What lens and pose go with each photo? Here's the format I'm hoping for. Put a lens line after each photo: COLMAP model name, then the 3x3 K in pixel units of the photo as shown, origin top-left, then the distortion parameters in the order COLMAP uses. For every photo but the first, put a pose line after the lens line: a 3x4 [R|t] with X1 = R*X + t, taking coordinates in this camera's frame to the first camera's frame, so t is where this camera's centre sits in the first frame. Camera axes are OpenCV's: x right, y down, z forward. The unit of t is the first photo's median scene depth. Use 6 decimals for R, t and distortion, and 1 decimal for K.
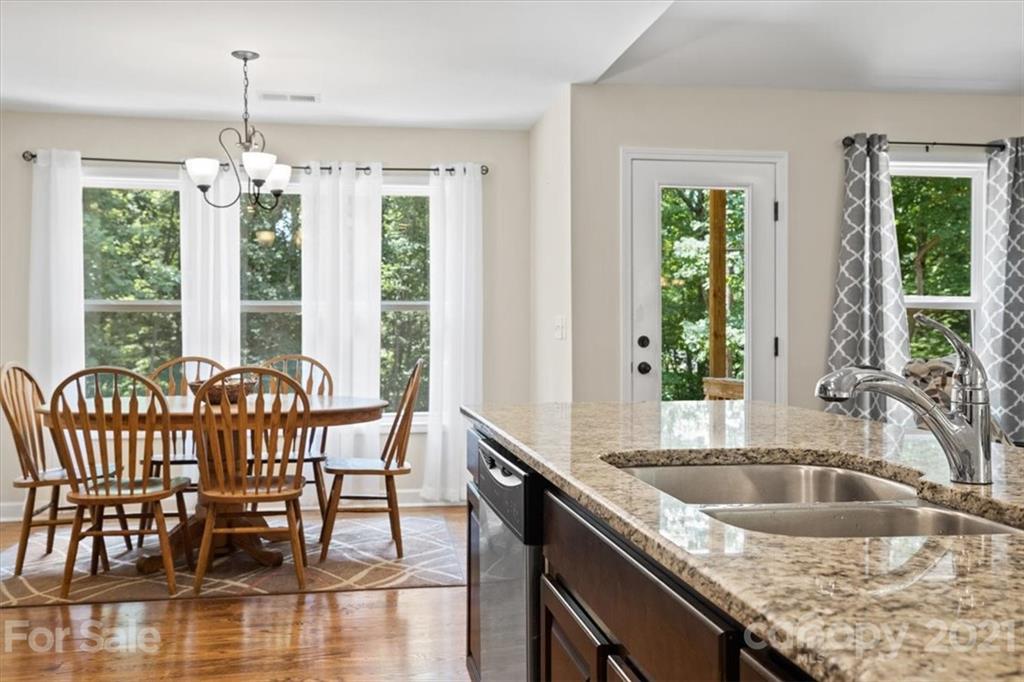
lens RADIAL K [[980.4, 0, 515.5], [0, 980.4, 326.8], [0, 0, 1]] dist [0.012338, 0.115001]
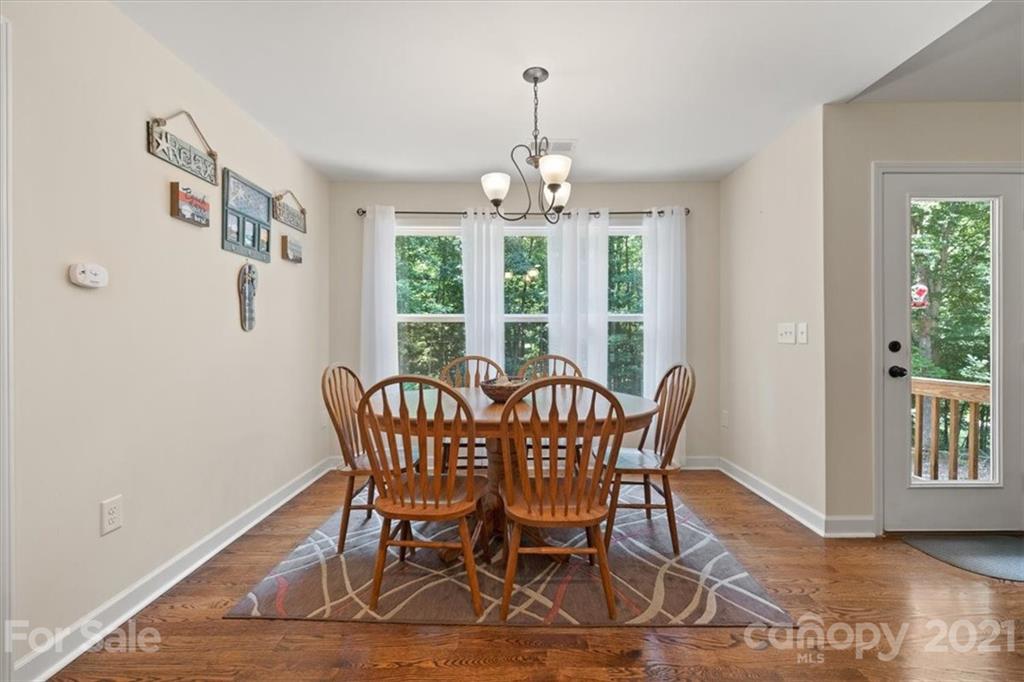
lens RADIAL K [[437.8, 0, 512.1], [0, 437.8, 333.8], [0, 0, 1]] dist [-0.000938, 0.000512]
pose [[0.985975, -0.000342, -0.166891, -0.195823], [0.000372, 1.000000, 0.000146, 0.001205], [0.166891, -0.000206, 0.985975, 0.472457]]
